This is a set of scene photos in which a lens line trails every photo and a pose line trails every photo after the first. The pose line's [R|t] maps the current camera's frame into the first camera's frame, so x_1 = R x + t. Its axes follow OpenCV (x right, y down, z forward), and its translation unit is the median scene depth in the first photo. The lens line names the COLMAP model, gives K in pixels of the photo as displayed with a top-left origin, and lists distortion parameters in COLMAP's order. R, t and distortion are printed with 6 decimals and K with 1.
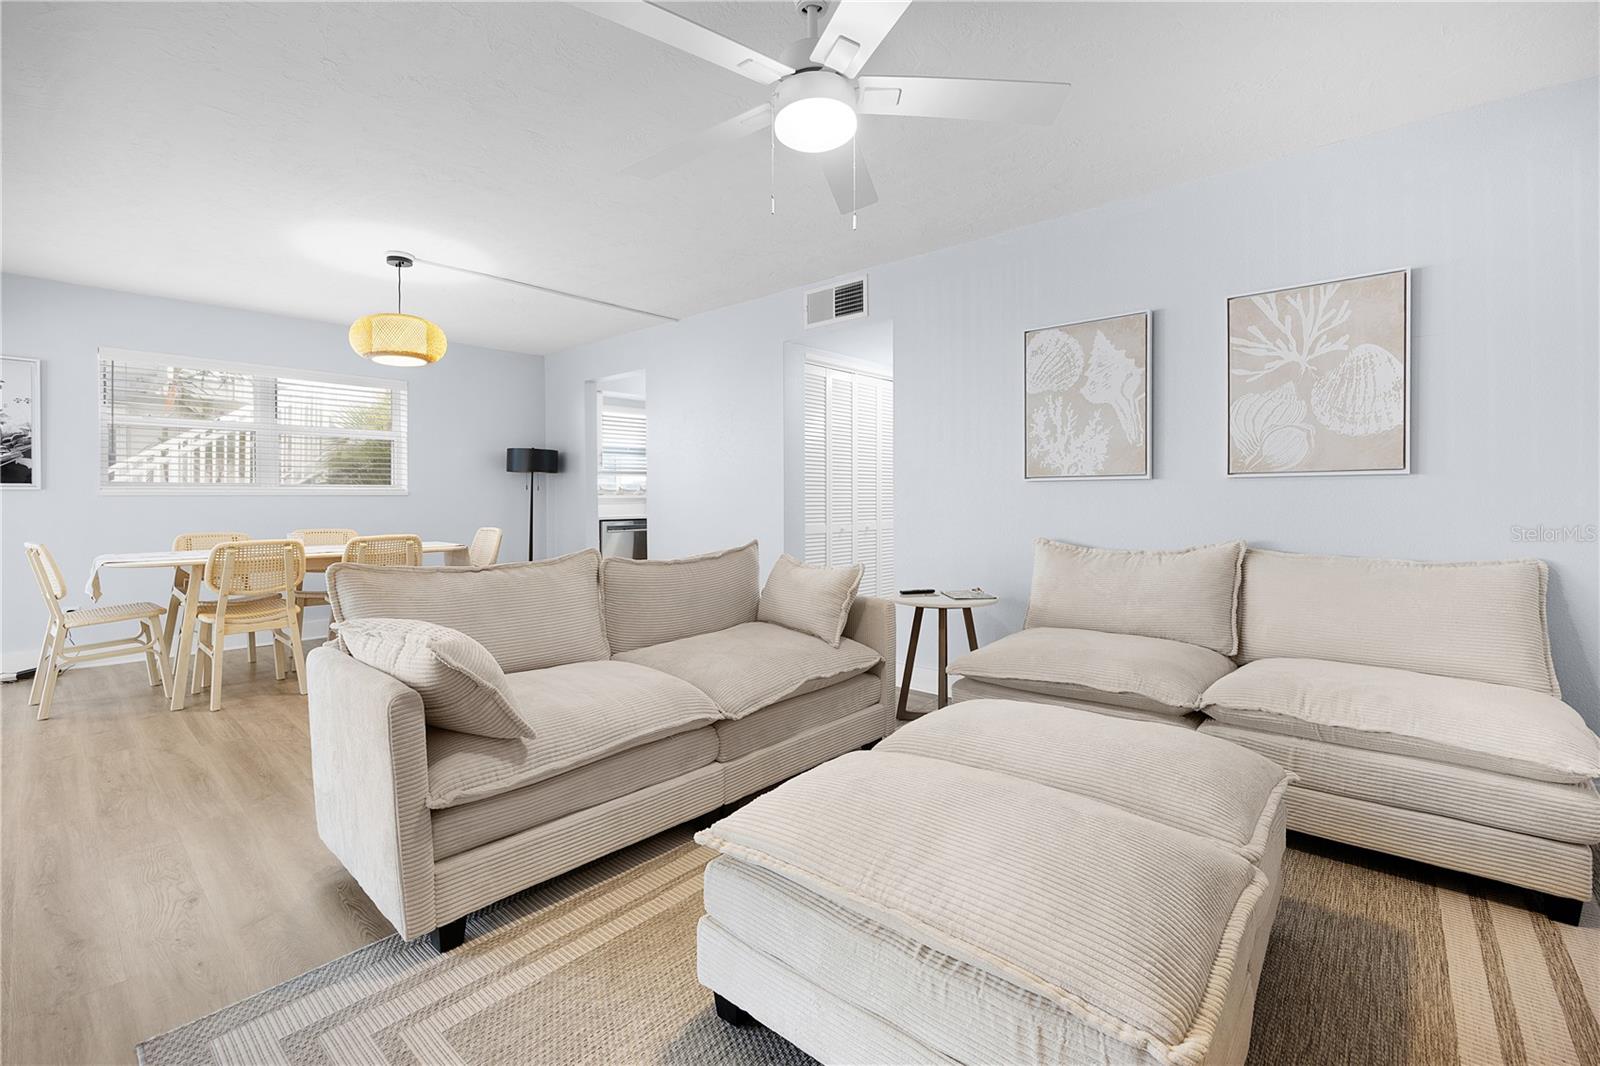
lens RADIAL K [[700.0, 0, 787.9], [0, 700.0, 499.0], [0, 0, 1]] dist [-0.018258, 0.000080]
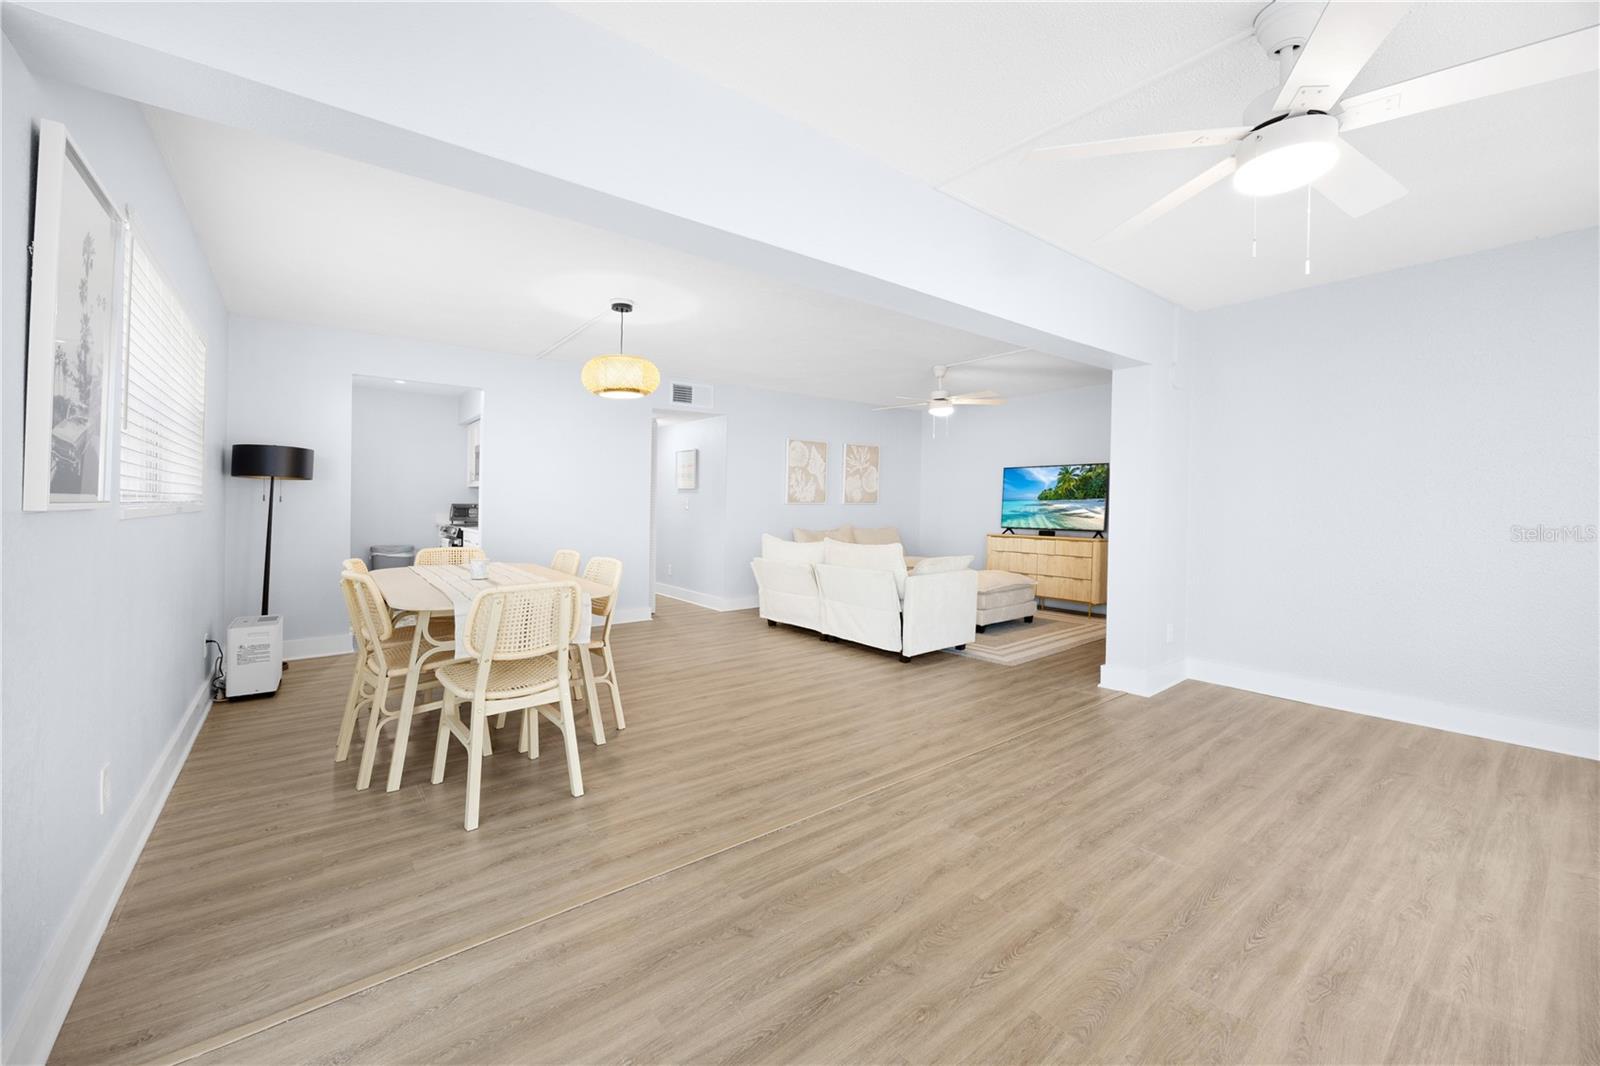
lens RADIAL K [[624.5, 0, 800.0], [0, 624.5, 533.0], [0, 0, 1]] dist [0.001342, -0.000225]
pose [[0.169673, -0.041412, 0.984630, -1.793270], [-0.001353, 0.999106, 0.042254, -0.015893], [-0.985500, -0.008502, 0.169465, 0.638216]]
